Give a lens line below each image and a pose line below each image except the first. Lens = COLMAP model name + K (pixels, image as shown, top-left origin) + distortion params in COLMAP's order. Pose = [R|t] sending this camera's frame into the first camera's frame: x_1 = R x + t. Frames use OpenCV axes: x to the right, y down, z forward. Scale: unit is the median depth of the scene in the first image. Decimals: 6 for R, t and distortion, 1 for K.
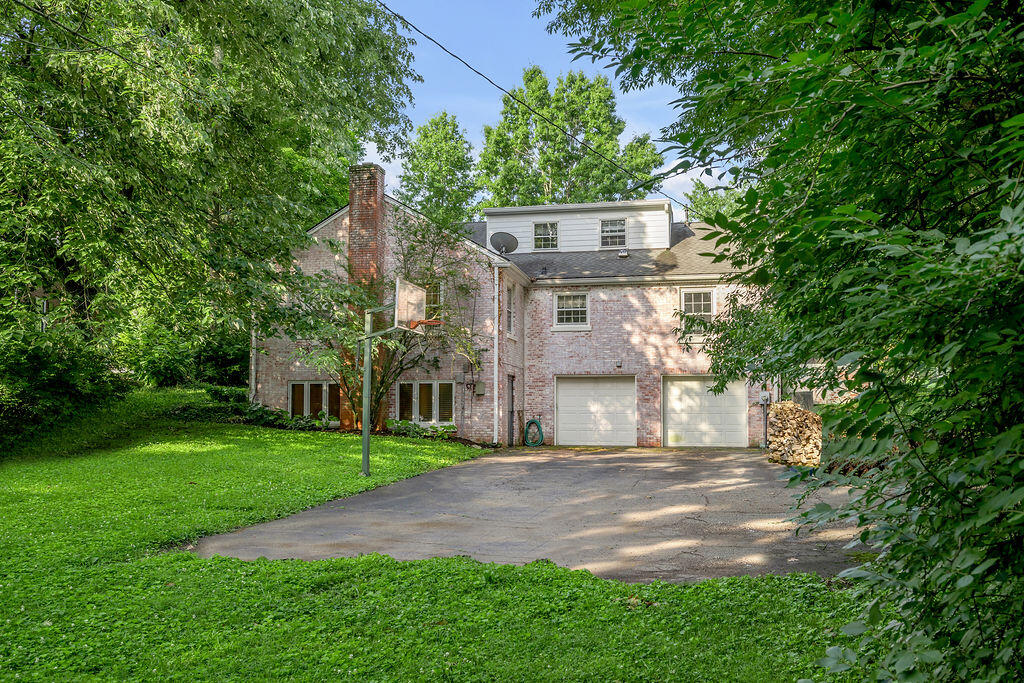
lens RADIAL K [[777.7, 0, 512.4], [0, 777.7, 350.9], [0, 0, 1]] dist [0.007919, 0.004516]
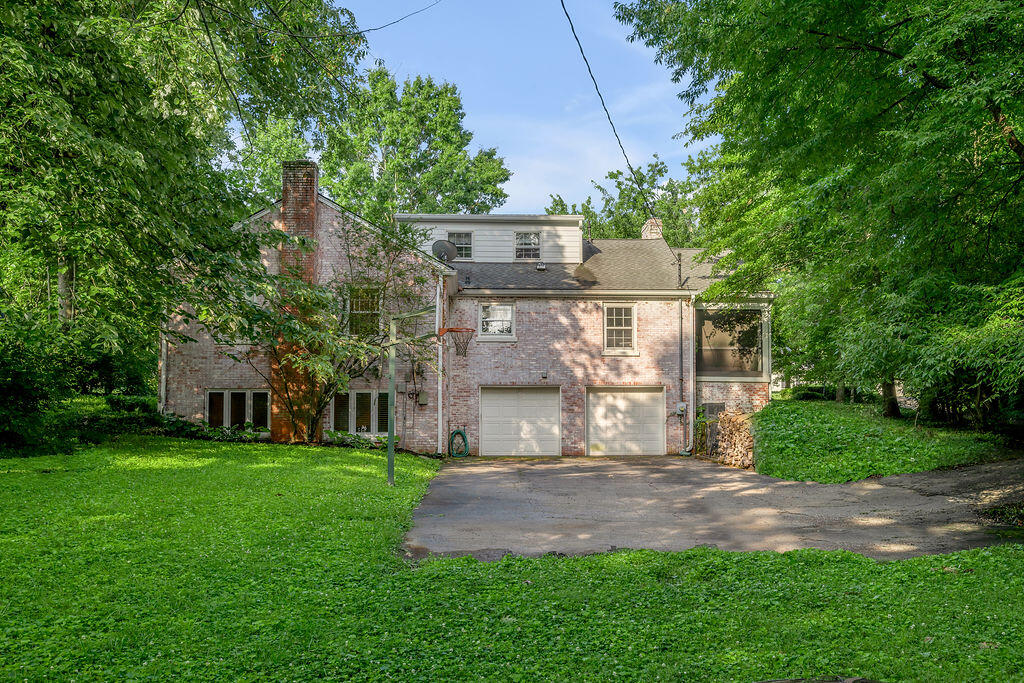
lens RADIAL K [[801.2, 0, 484.4], [0, 801.2, 372.5], [0, 0, 1]] dist [-0.012077, 0.002021]
pose [[0.969265, 0.013128, 0.245667, -0.194907], [-0.015923, 0.999829, 0.009392, 0.004770], [-0.245501, -0.013015, 0.969309, 0.002626]]
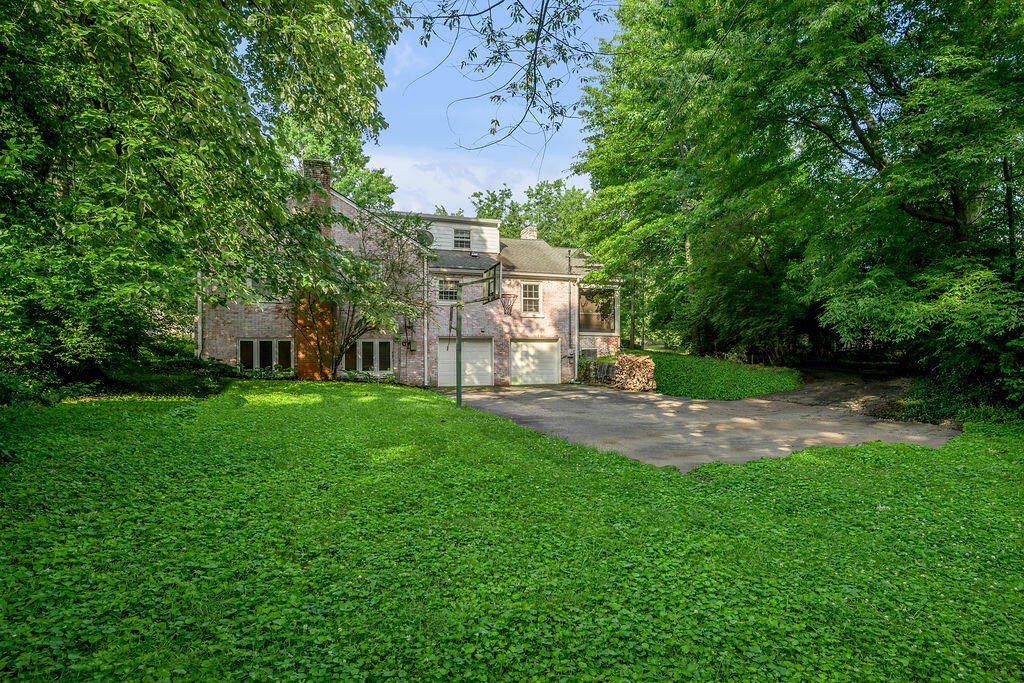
lens RADIAL K [[542.5, 0, 504.0], [0, 542.5, 351.6], [0, 0, 1]] dist [-0.019188, -0.000044]
pose [[0.843274, 0.002401, 0.537479, -0.372371], [-0.028380, 0.998794, 0.040064, 0.014869], [-0.536734, -0.049039, 0.842325, 0.118020]]
